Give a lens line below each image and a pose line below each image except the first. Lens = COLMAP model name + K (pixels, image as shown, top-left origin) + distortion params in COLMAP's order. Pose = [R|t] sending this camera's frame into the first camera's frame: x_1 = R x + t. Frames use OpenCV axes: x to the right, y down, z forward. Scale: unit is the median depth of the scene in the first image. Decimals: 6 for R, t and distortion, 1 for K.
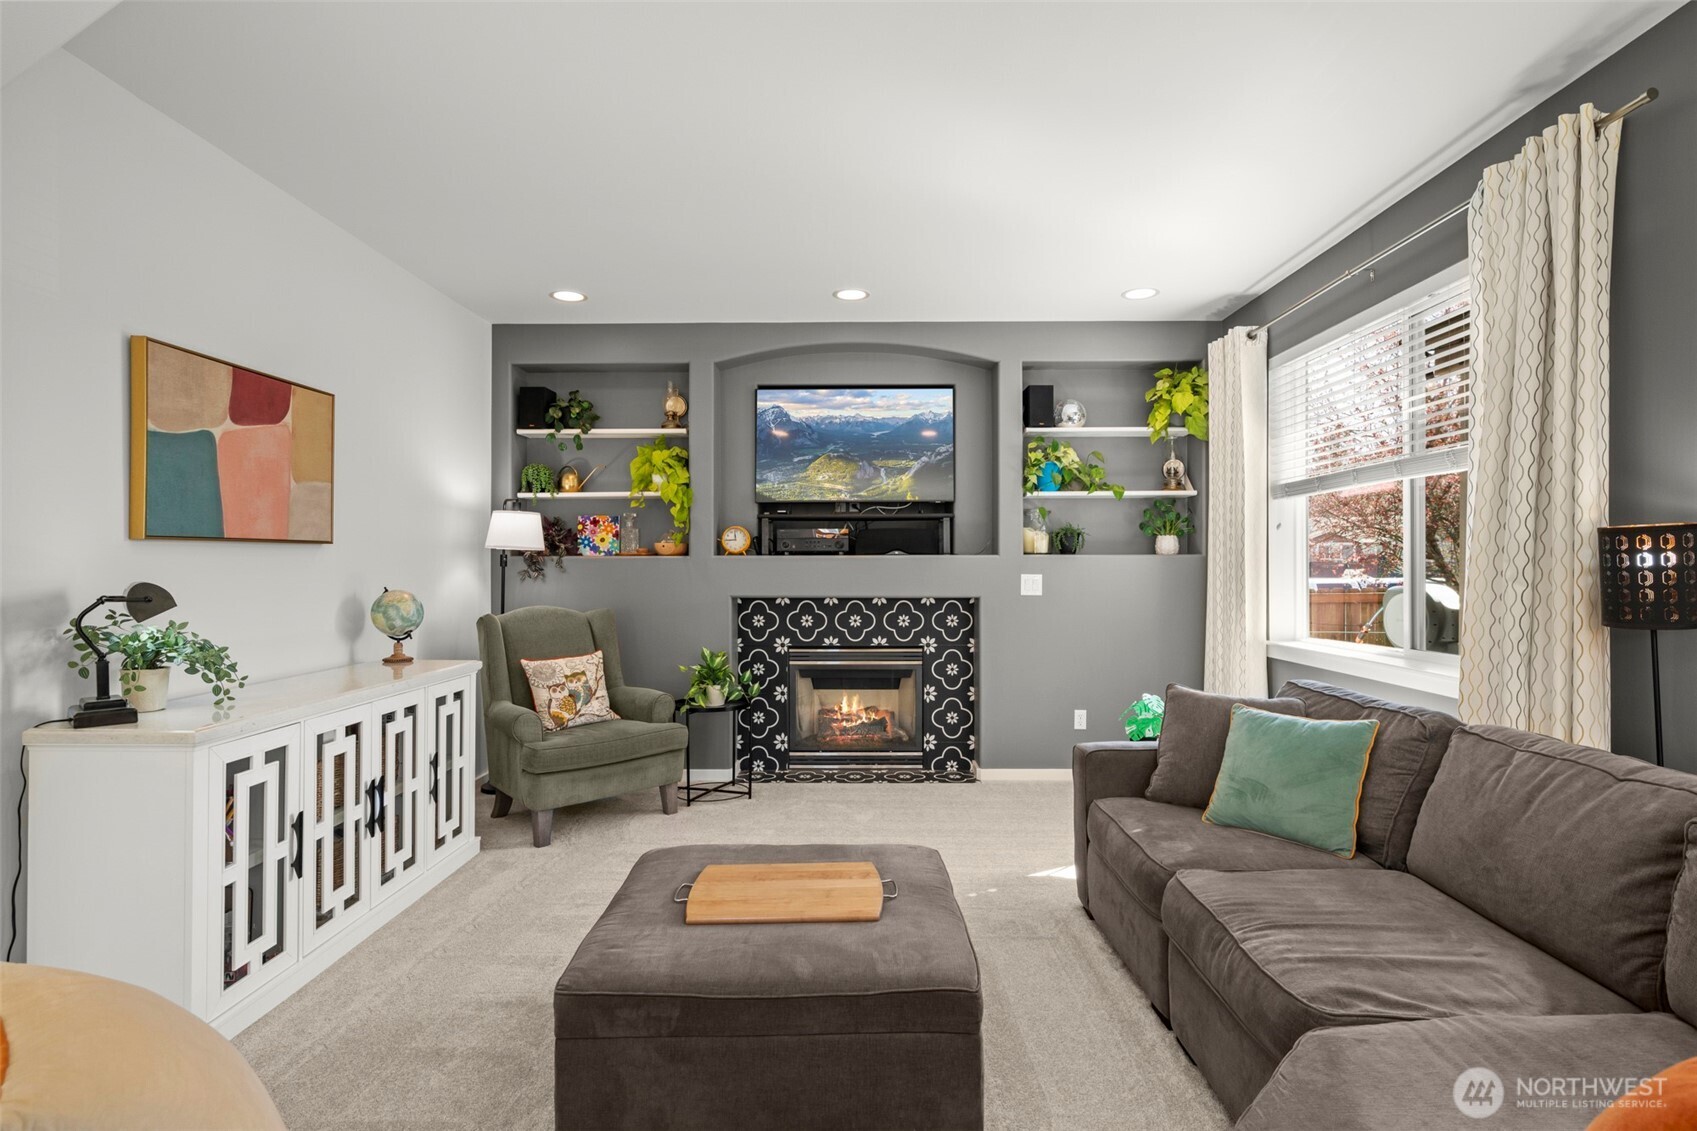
lens RADIAL K [[846.6, 0, 848.5], [0, 846.6, 565.5], [0, 0, 1]] dist [-0.017545, -0.000012]
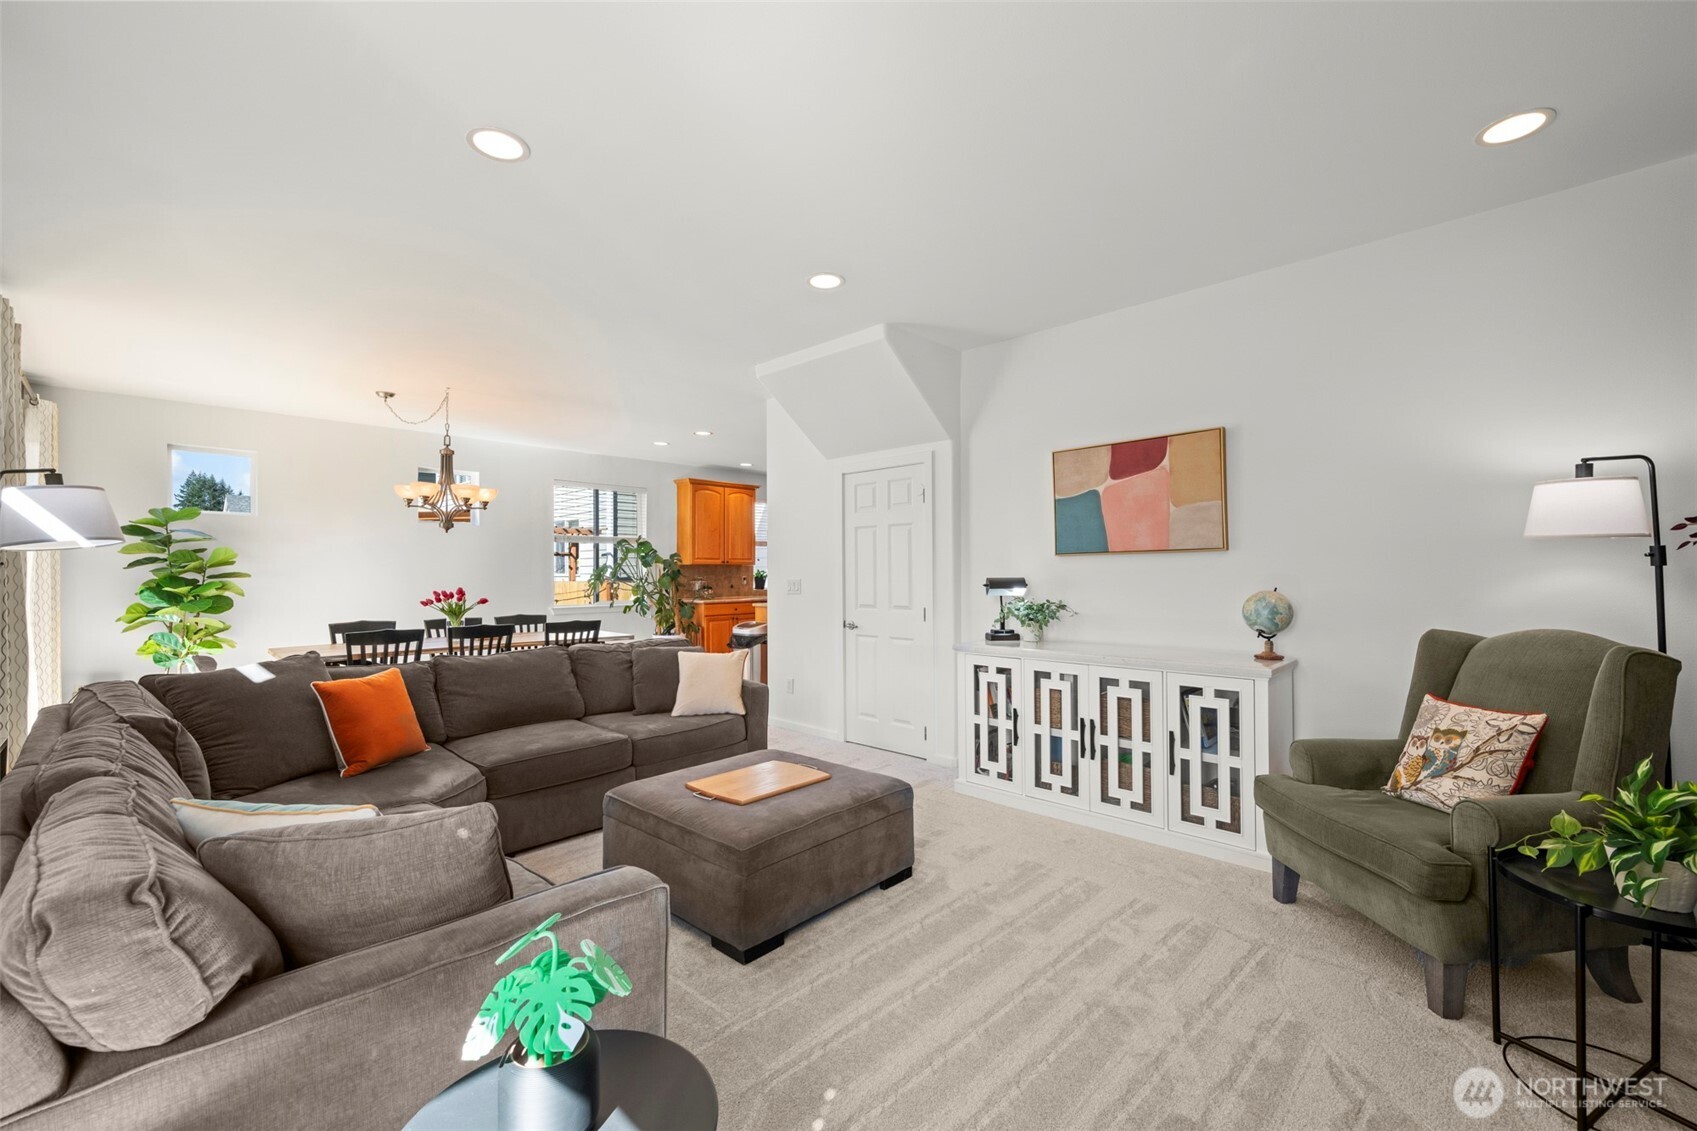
lens RADIAL K [[713.5, 0, 848.5], [0, 713.5, 565.5], [0, 0, 1]] dist [-0.001553, -0.000632]
pose [[-0.688134, -0.000896, -0.725583, 0.596056], [0.008059, 0.999928, -0.008878, 0.001425], [0.725539, -0.011957, -0.688077, 1.559821]]
